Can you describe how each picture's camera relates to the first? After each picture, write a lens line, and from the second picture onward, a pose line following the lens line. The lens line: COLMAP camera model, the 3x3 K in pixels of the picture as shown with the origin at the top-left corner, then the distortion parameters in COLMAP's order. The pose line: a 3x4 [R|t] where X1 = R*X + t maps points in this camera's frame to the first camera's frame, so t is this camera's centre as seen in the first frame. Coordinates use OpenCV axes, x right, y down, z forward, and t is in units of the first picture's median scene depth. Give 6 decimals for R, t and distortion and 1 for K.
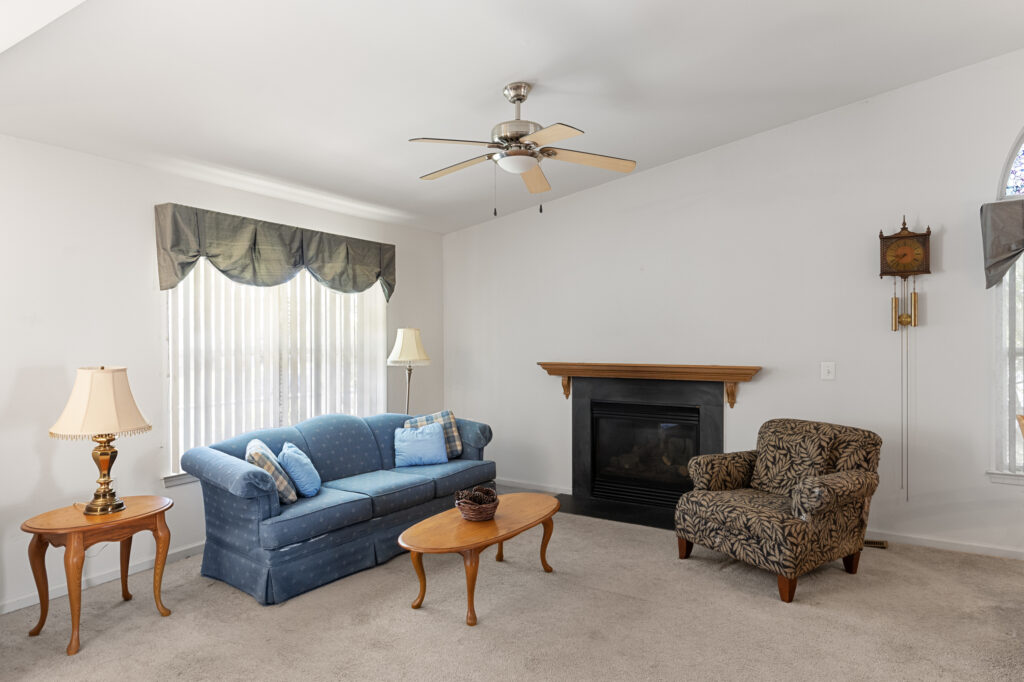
lens RADIAL K [[604.6, 0, 513.6], [0, 604.6, 342.6], [0, 0, 1]] dist [-0.016278, 0.004740]
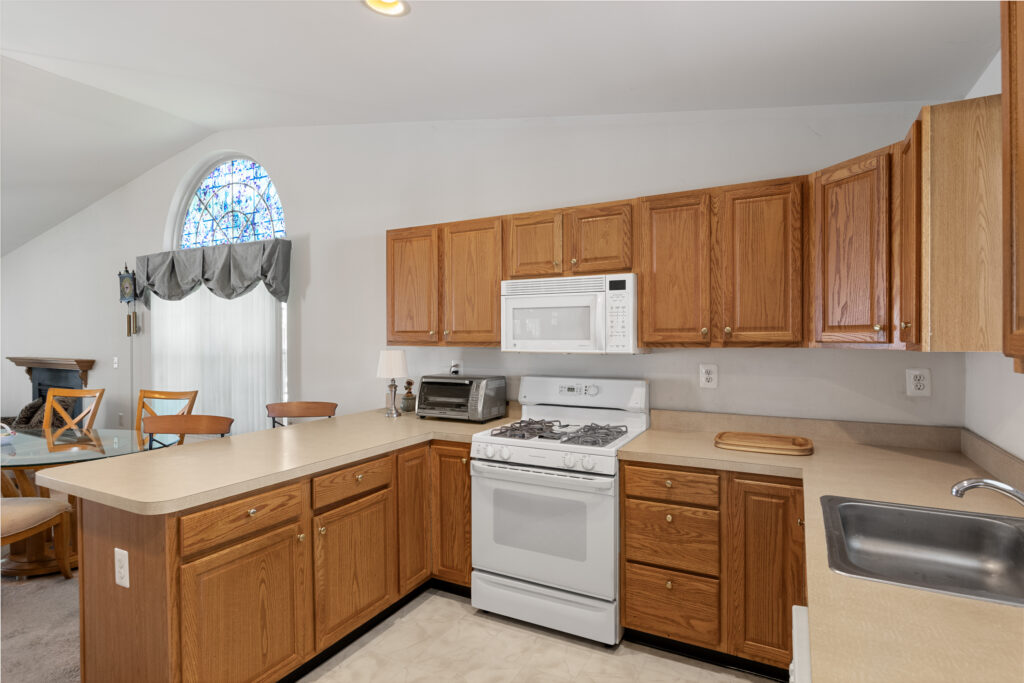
lens RADIAL K [[525.8, 0, 512.7], [0, 525.8, 338.1], [0, 0, 1]] dist [-0.005544, 0.000059]
pose [[0.998285, -0.000300, 0.058544, 1.574402], [0.000297, 1.000000, 0.000056, -0.016121], [-0.058544, -0.000039, 0.998285, -0.412437]]
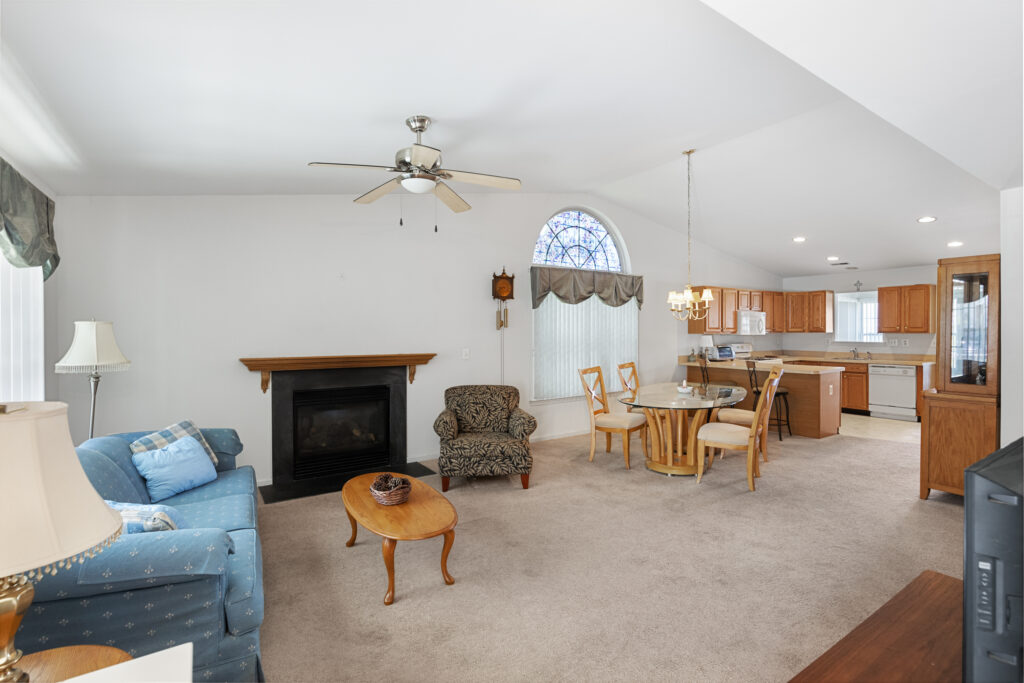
lens RADIAL K [[470.2, 0, 511.3], [0, 470.2, 337.6], [0, 0, 1]] dist [-0.008940, 0.000853]
pose [[0.419750, -0.009650, 0.907588, -0.626673], [0.005848, 0.999951, 0.007927, -0.007206], [-0.907621, 0.001980, 0.419786, 0.389284]]
